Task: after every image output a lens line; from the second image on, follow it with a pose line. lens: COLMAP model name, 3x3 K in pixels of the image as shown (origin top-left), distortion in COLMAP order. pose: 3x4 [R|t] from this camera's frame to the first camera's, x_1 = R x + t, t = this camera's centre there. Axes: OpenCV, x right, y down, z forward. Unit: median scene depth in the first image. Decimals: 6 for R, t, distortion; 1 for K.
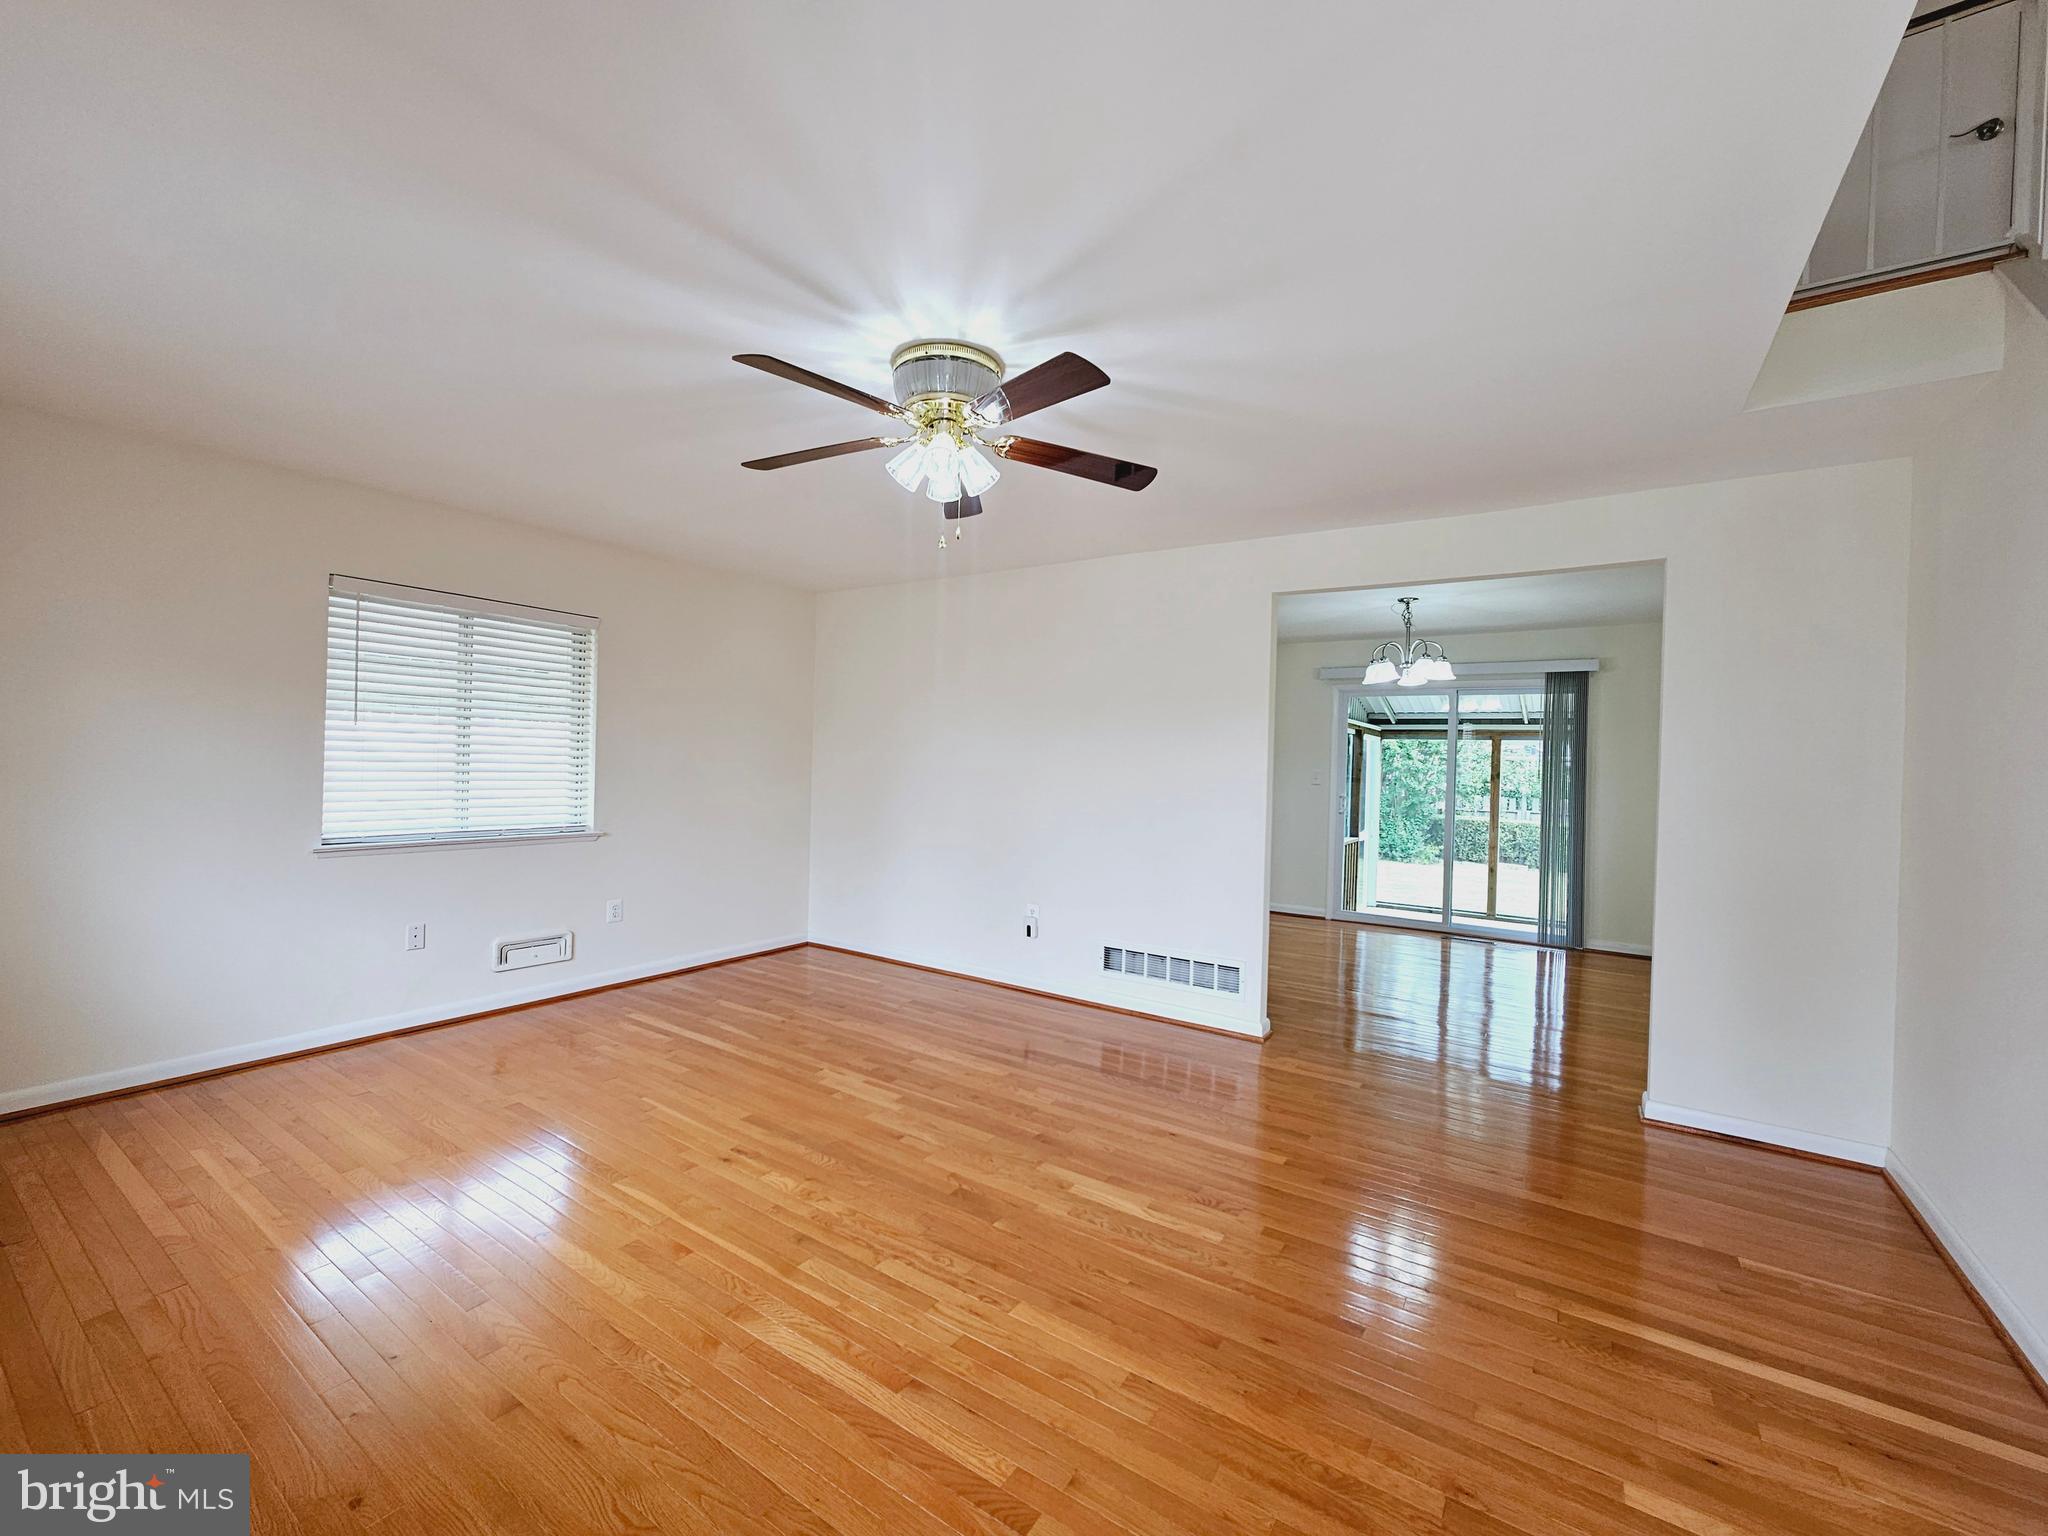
lens RADIAL K [[834.4, 0, 1024.0], [0, 834.4, 768.0], [0, 0, 1]] dist [-0.002261, 0.000197]
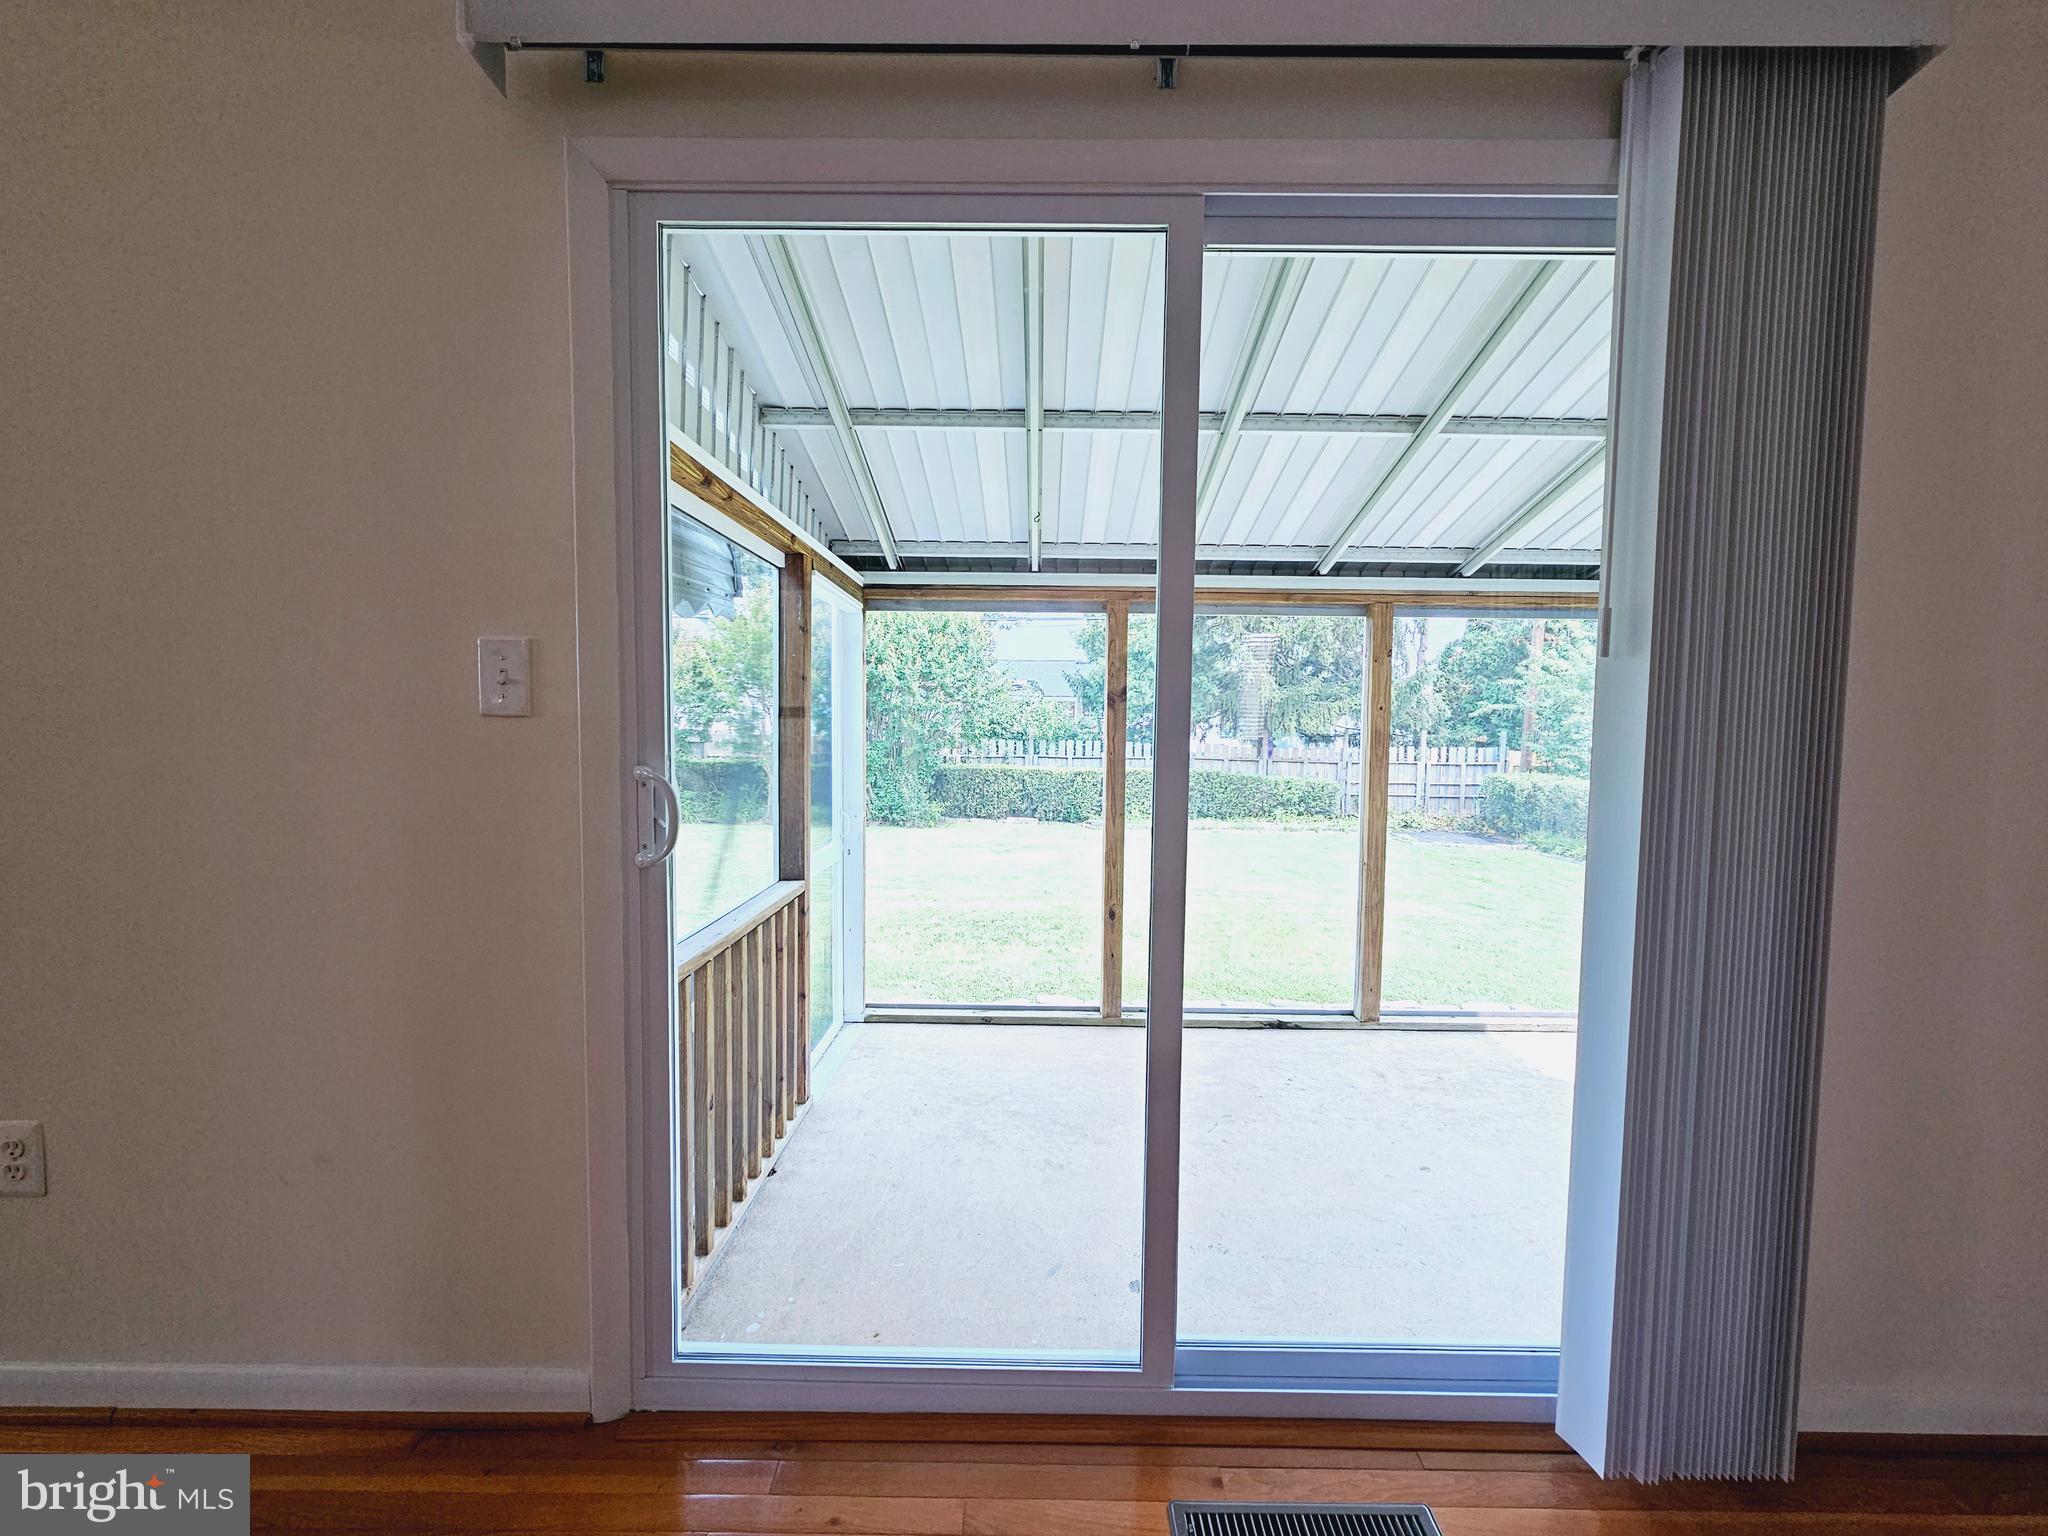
lens RADIAL K [[840.0, 0, 1031.5], [0, 840.0, 764.5], [0, 0, 1]] dist [-0.003380, 0.000343]
pose [[0.834014, -0.045702, 0.549848, 0.121846], [0.014864, 0.998063, 0.060410, 0.008755], [-0.551543, -0.042210, 0.833078, 0.279046]]
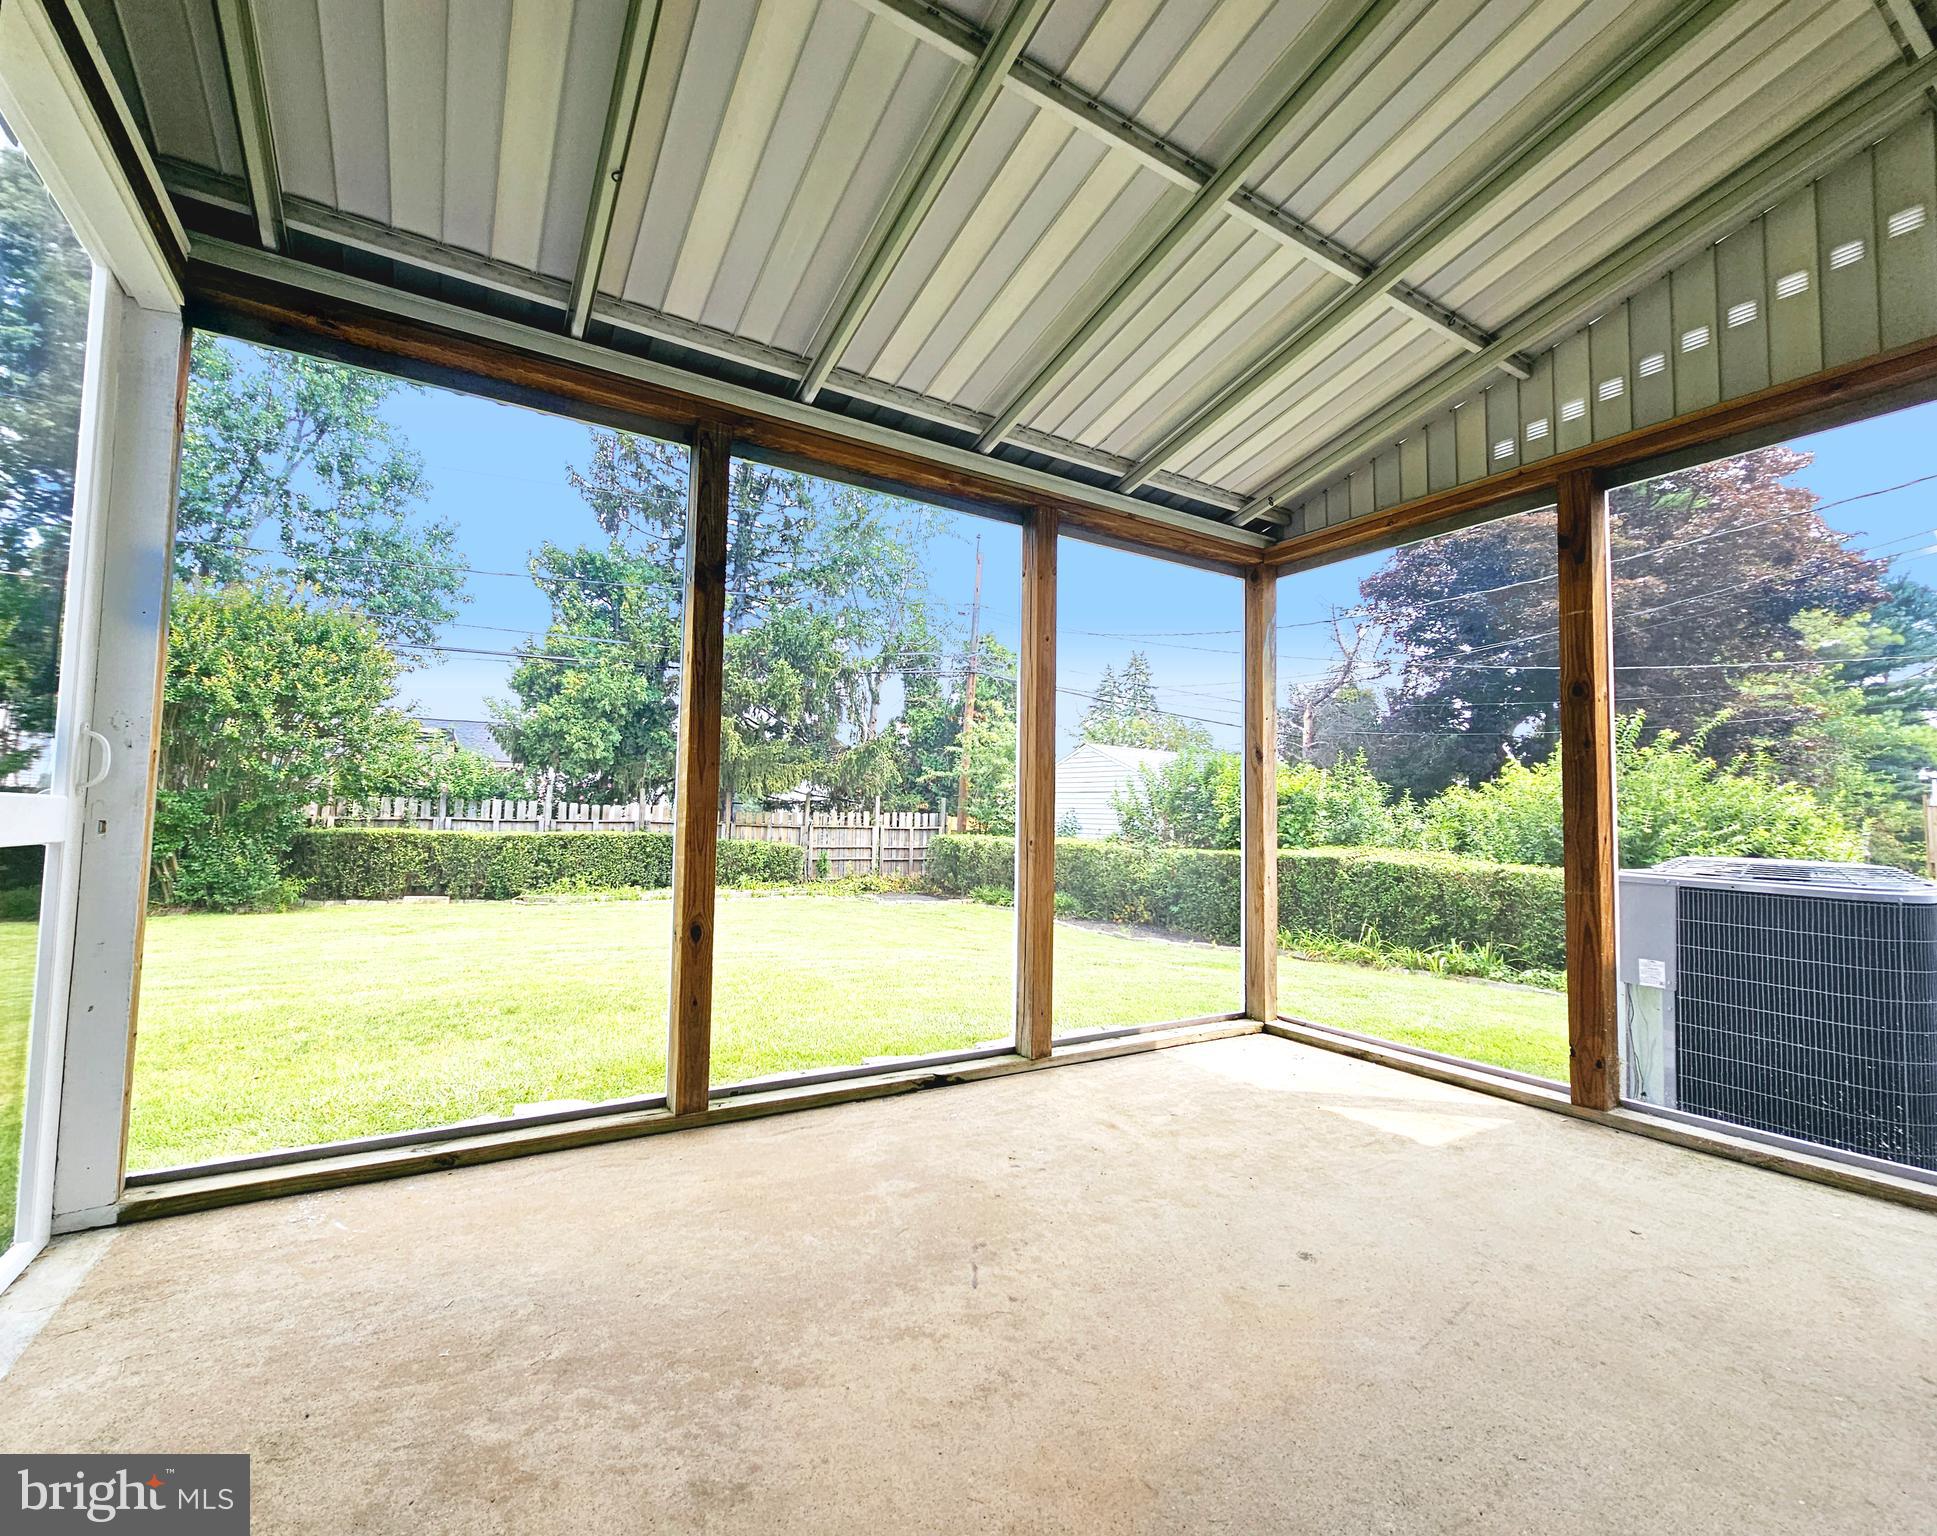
lens RADIAL K [[840.3, 0, 923.1], [0, 840.3, 764.6], [0, 0, 1]] dist [-0.010540, 0.008171]
pose [[0.435968, 0.036762, 0.899211, 0.150125], [-0.002833, 0.999216, -0.039477, 0.035205], [-0.899958, 0.014663, 0.435731, 0.346382]]
